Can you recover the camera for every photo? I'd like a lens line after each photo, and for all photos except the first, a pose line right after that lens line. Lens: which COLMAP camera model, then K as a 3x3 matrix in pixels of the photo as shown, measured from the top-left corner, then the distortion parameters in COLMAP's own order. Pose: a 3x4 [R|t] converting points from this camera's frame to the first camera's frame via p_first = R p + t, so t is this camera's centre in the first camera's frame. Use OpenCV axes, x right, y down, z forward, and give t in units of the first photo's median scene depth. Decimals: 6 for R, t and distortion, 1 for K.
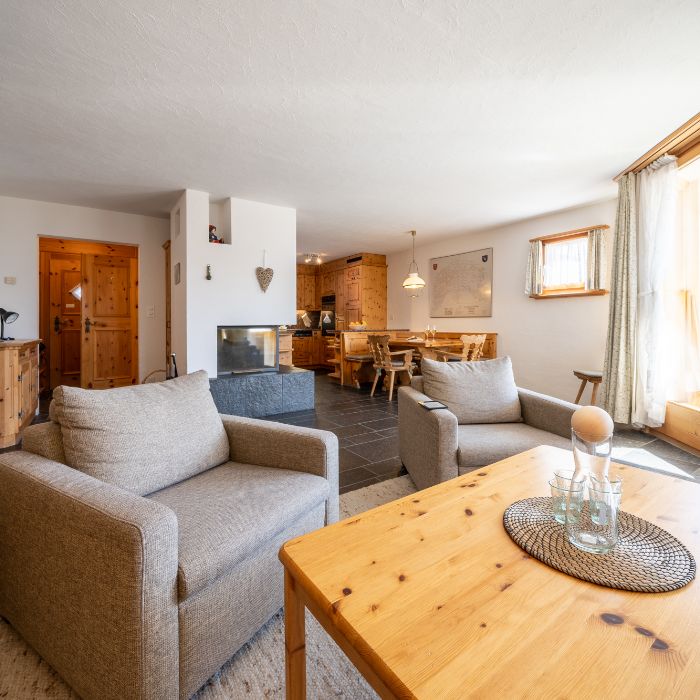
lens RADIAL K [[371.6, 0, 348.8], [0, 371.6, 350.0], [0, 0, 1]] dist [0.004628, 0.000364]
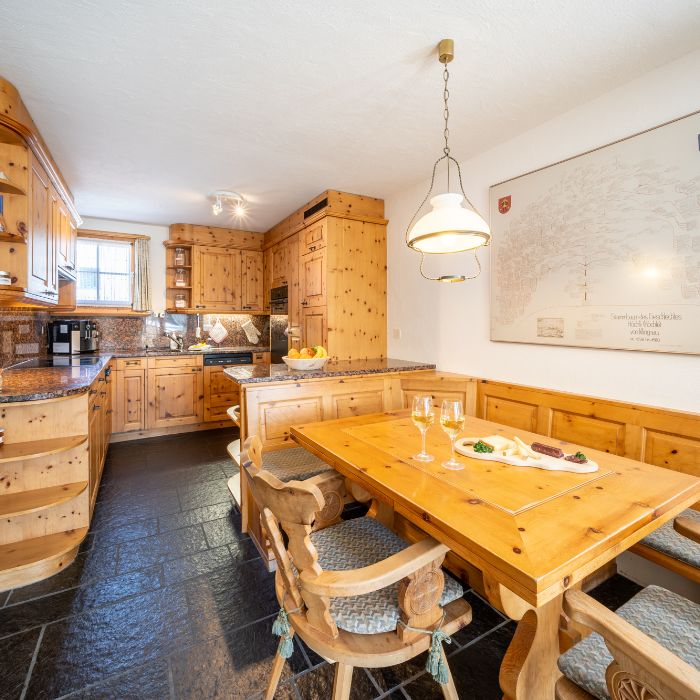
lens RADIAL K [[371.6, 0, 364.4], [0, 371.6, 321.2], [0, 0, 1]] dist [0.004628, 0.000364]
pose [[0.999387, 0.003114, -0.034857, 0.092513], [-0.005434, 0.997761, -0.066666, -0.072093], [0.034571, 0.066815, 0.997166, 0.546343]]
